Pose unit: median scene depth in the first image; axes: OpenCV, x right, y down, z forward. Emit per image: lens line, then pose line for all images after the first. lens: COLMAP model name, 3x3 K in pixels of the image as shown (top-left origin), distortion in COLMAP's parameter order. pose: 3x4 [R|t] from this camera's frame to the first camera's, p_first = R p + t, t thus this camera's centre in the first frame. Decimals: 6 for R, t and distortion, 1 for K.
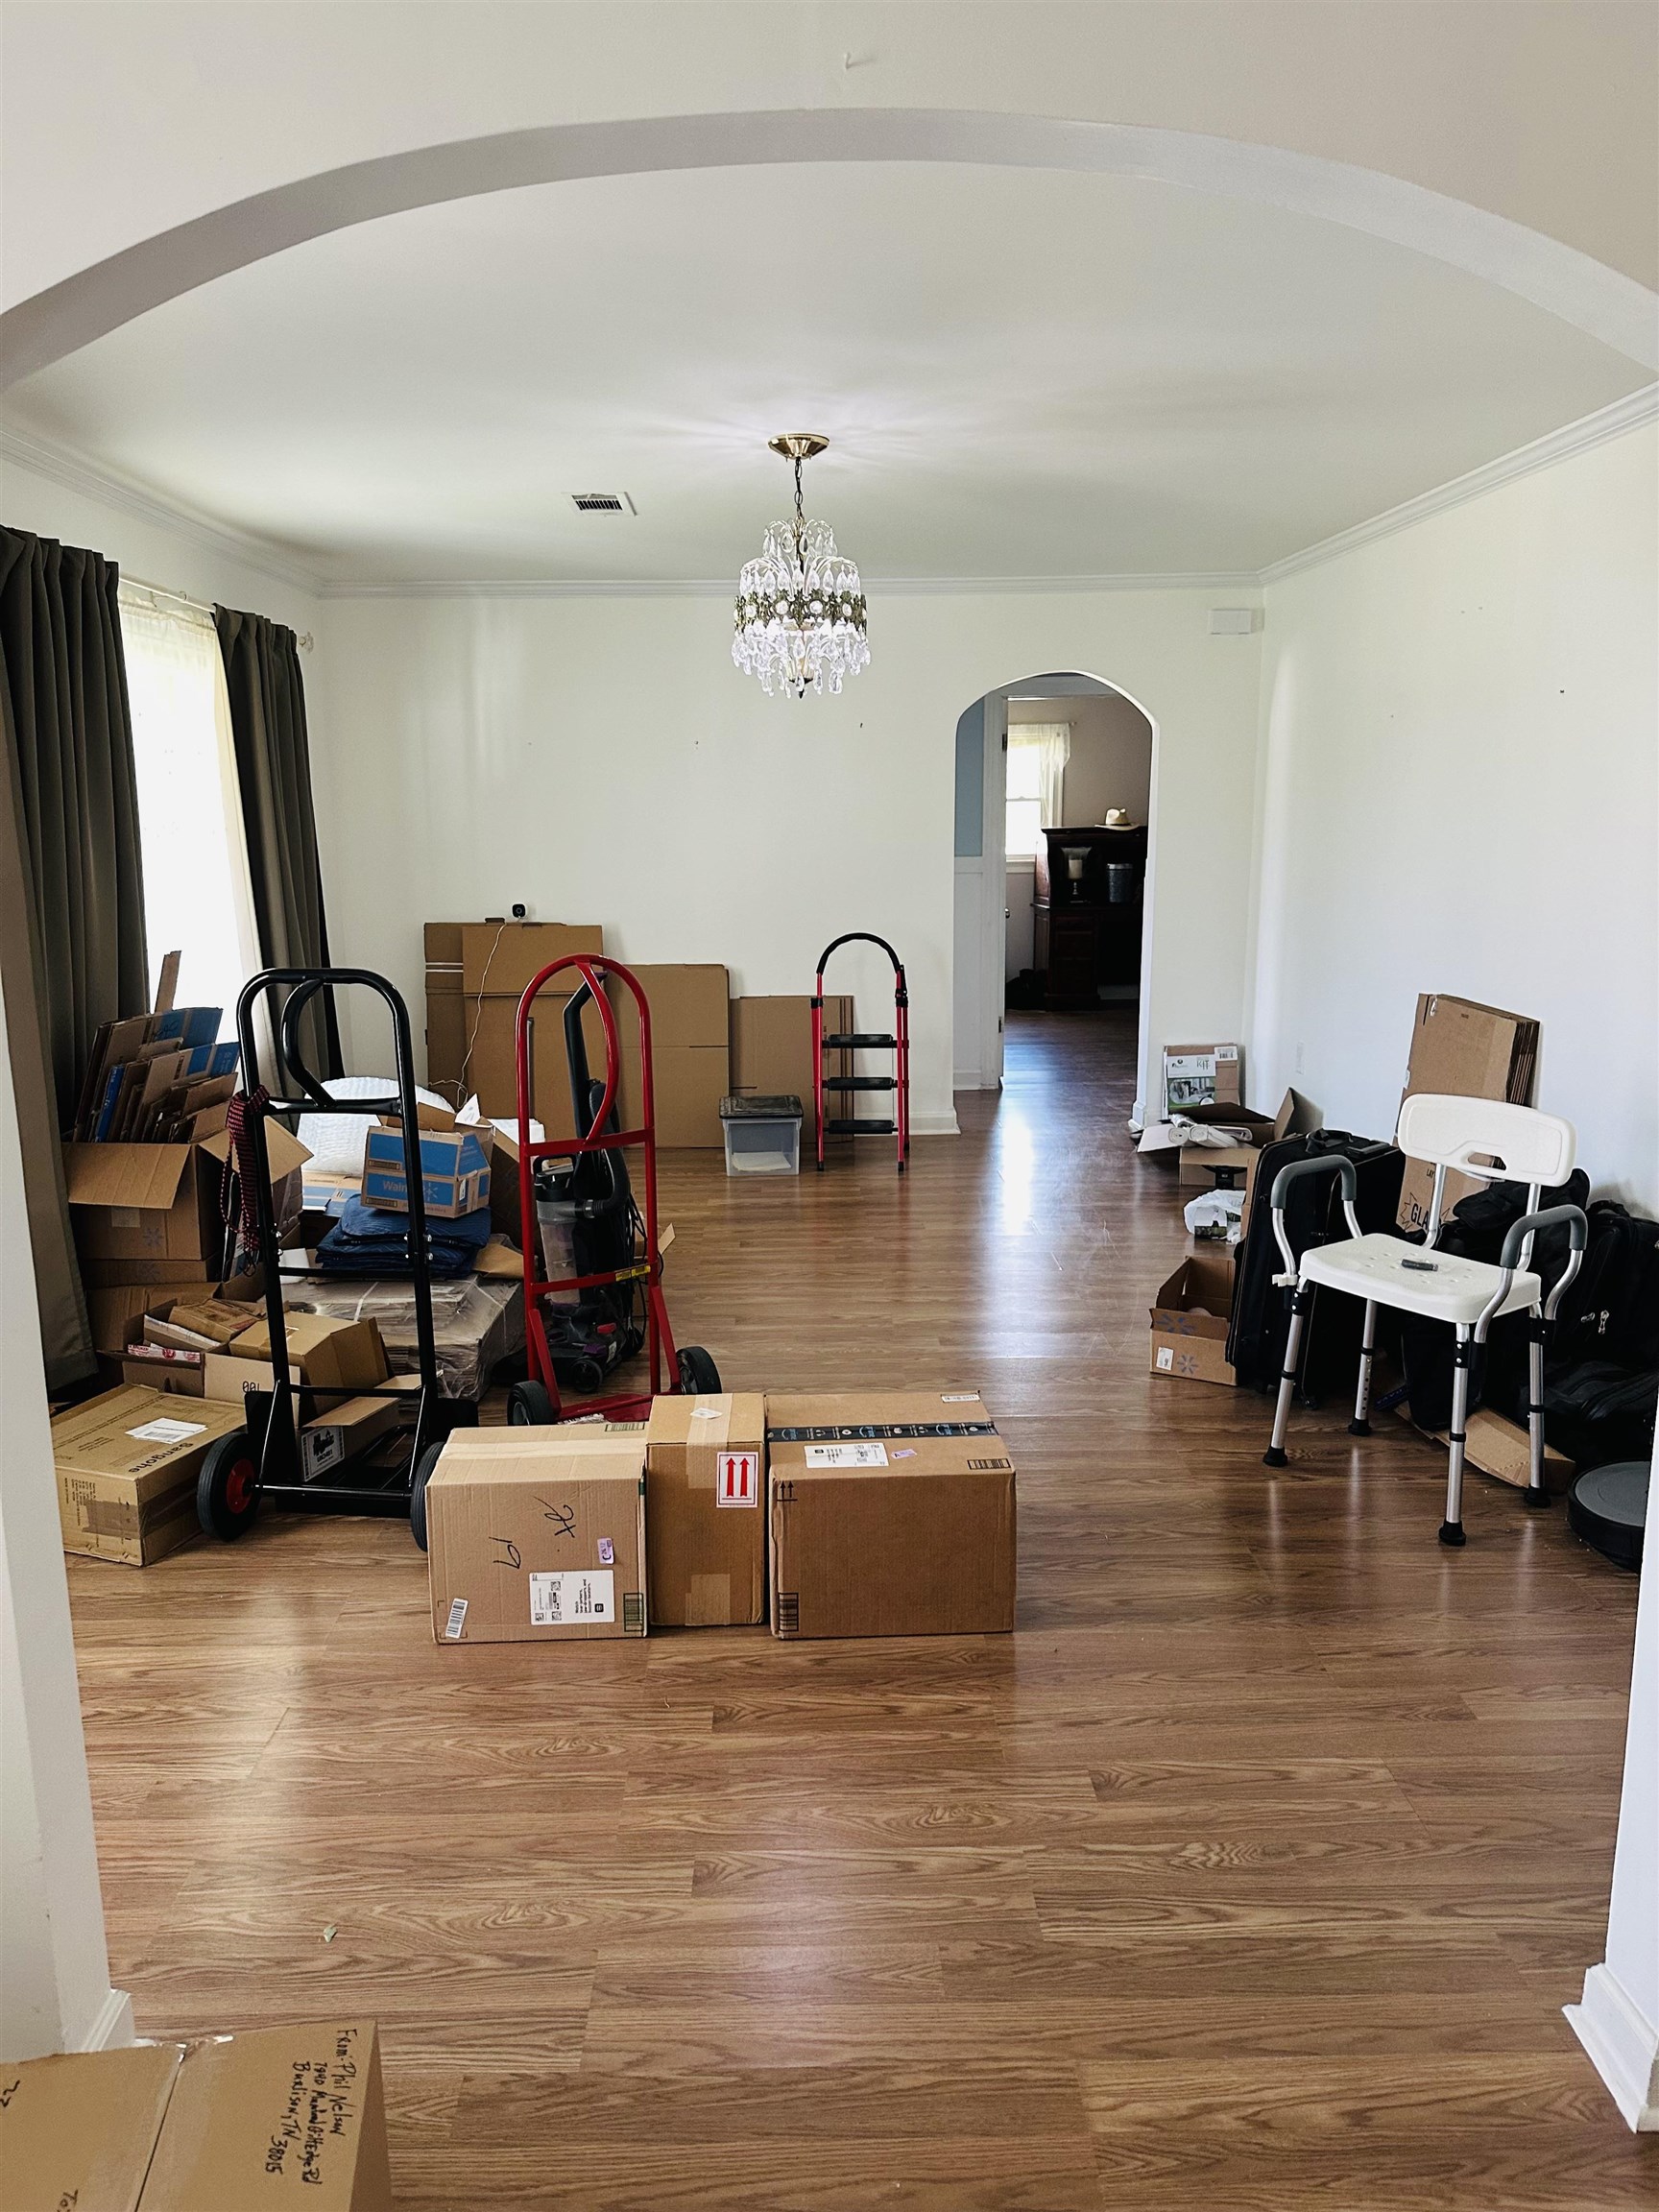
lens RADIAL K [[1534.9, 0, 829.5], [0, 1534.9, 1106.0], [0, 0, 1]] dist [0.004360, 0.000657]
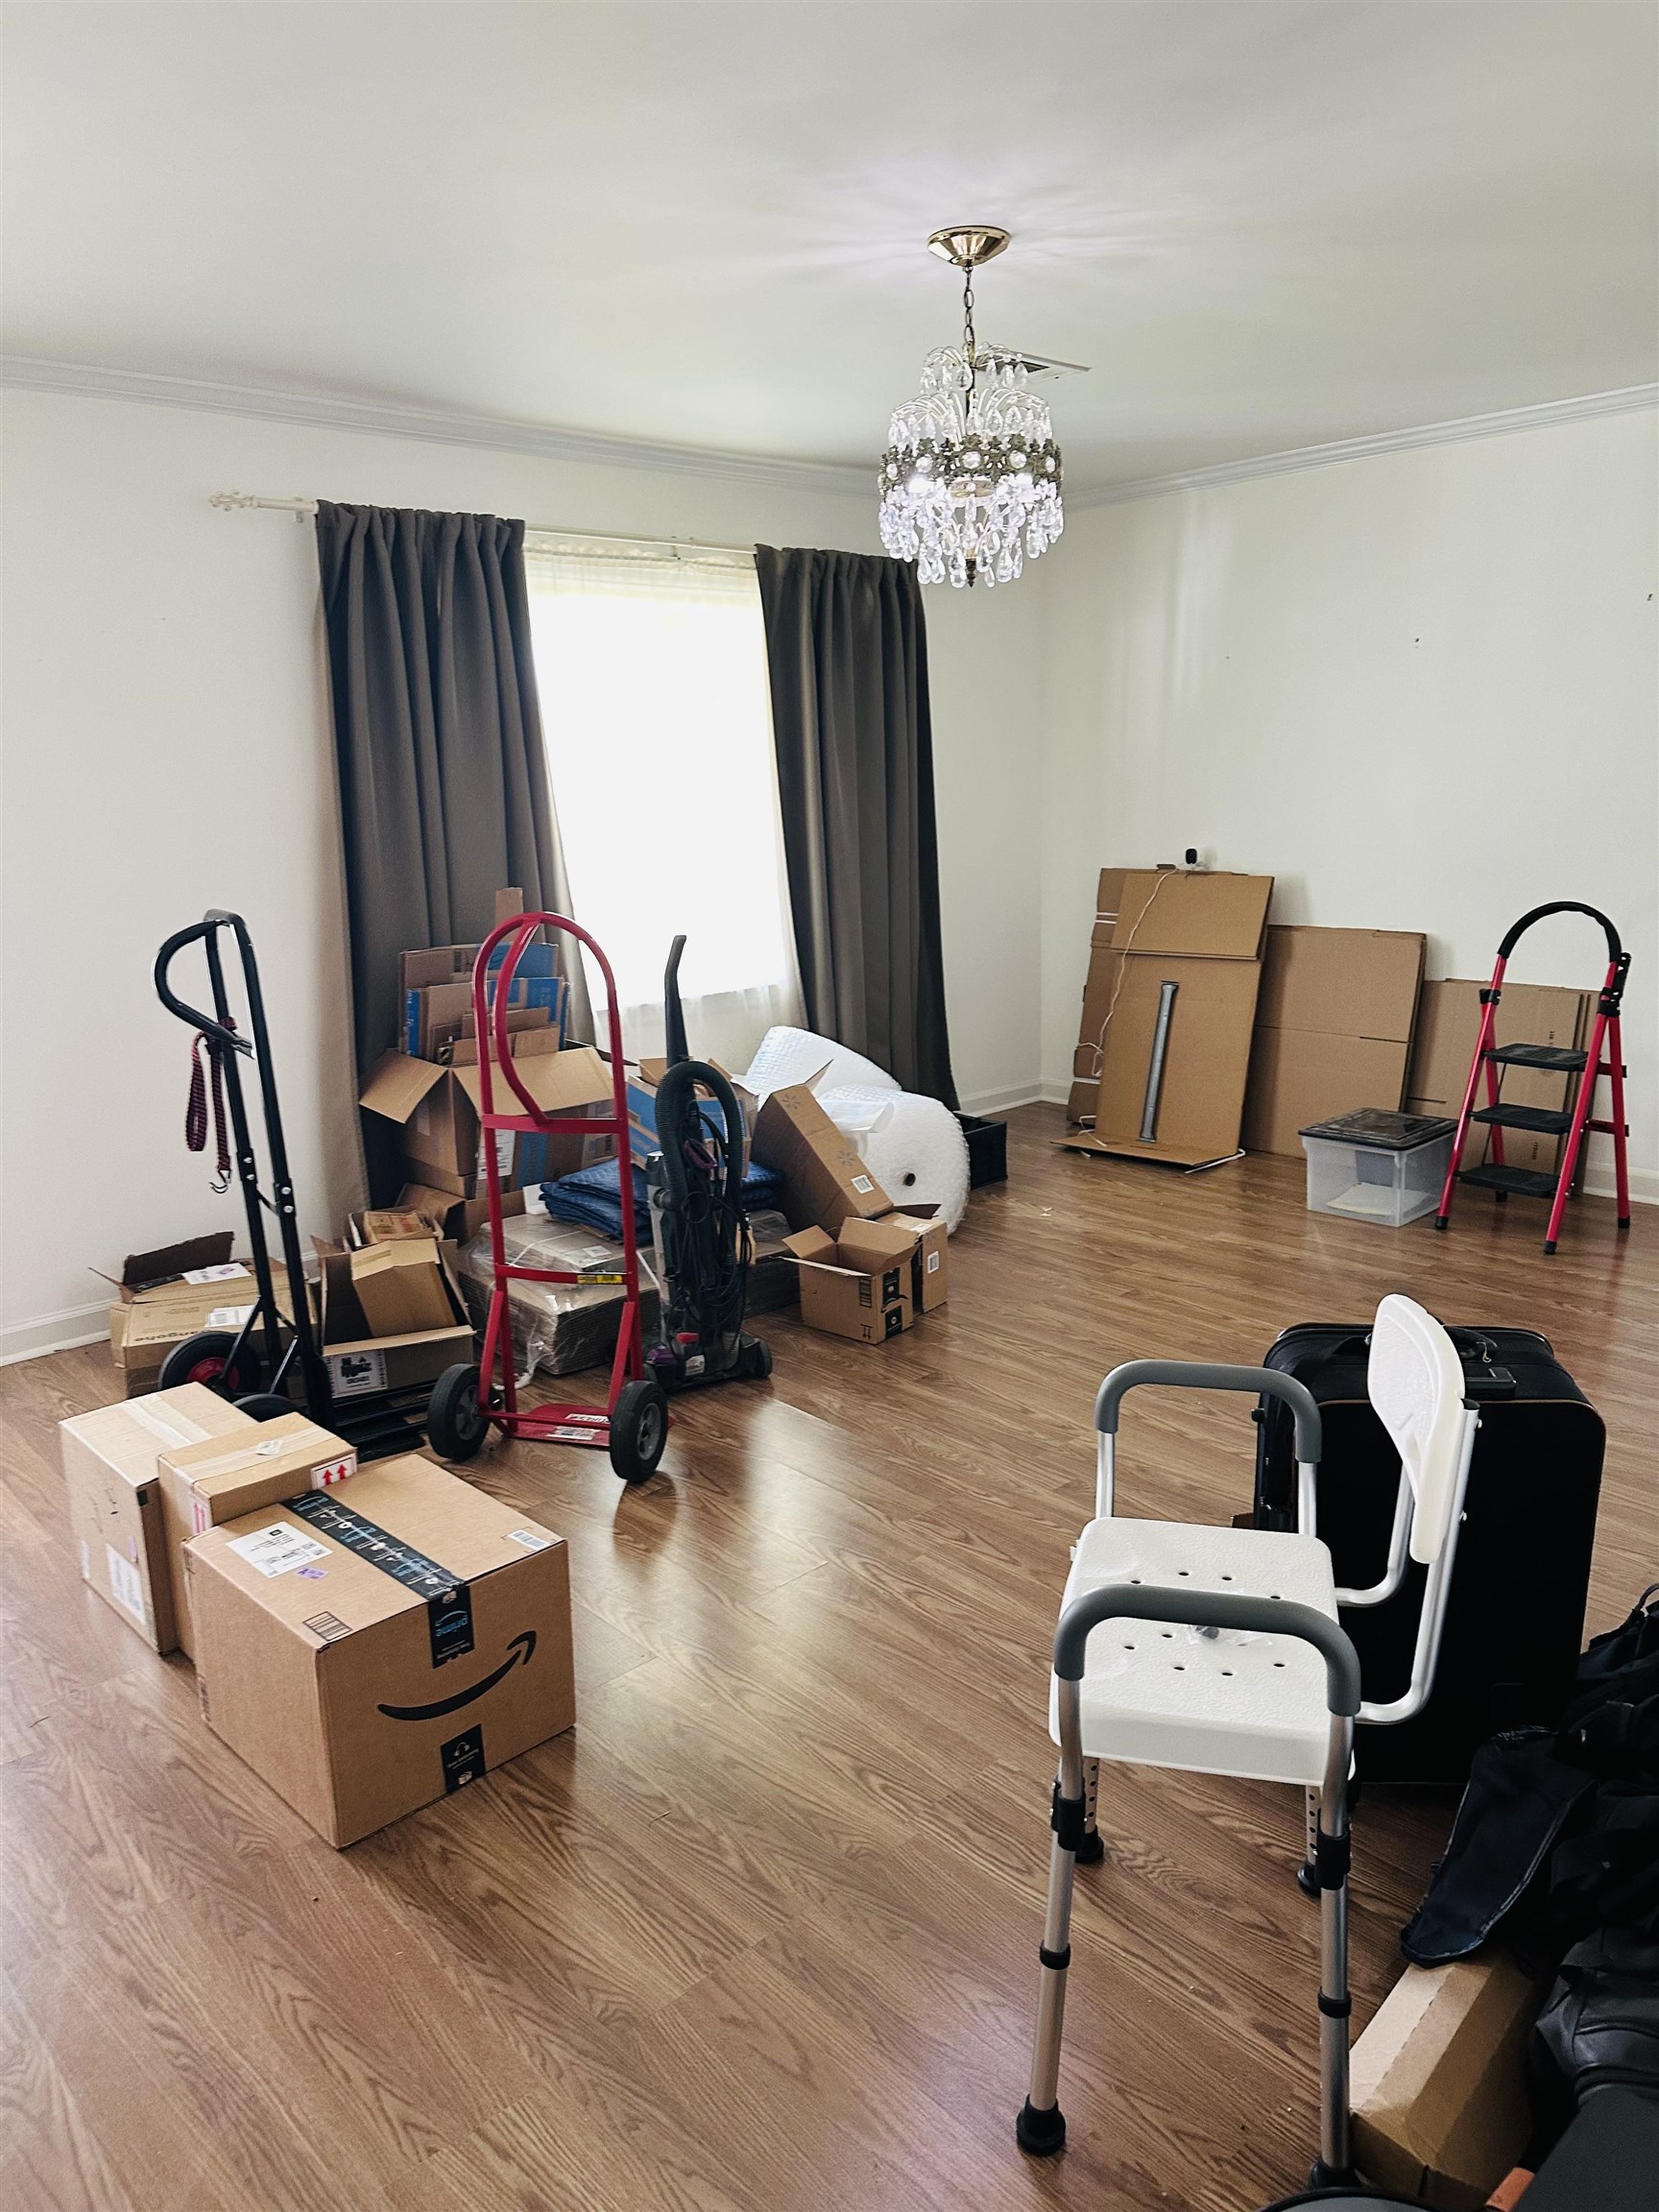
lens RADIAL K [[1570.4, 0, 829.2], [0, 1570.4, 1023.8], [0, 0, 1]] dist [0.133368, -0.228990]
pose [[0.658586, 0.104750, -0.745179, 0.433916], [-0.114904, 0.992650, 0.037986, -0.059131], [0.743681, 0.060607, 0.665782, 0.354494]]
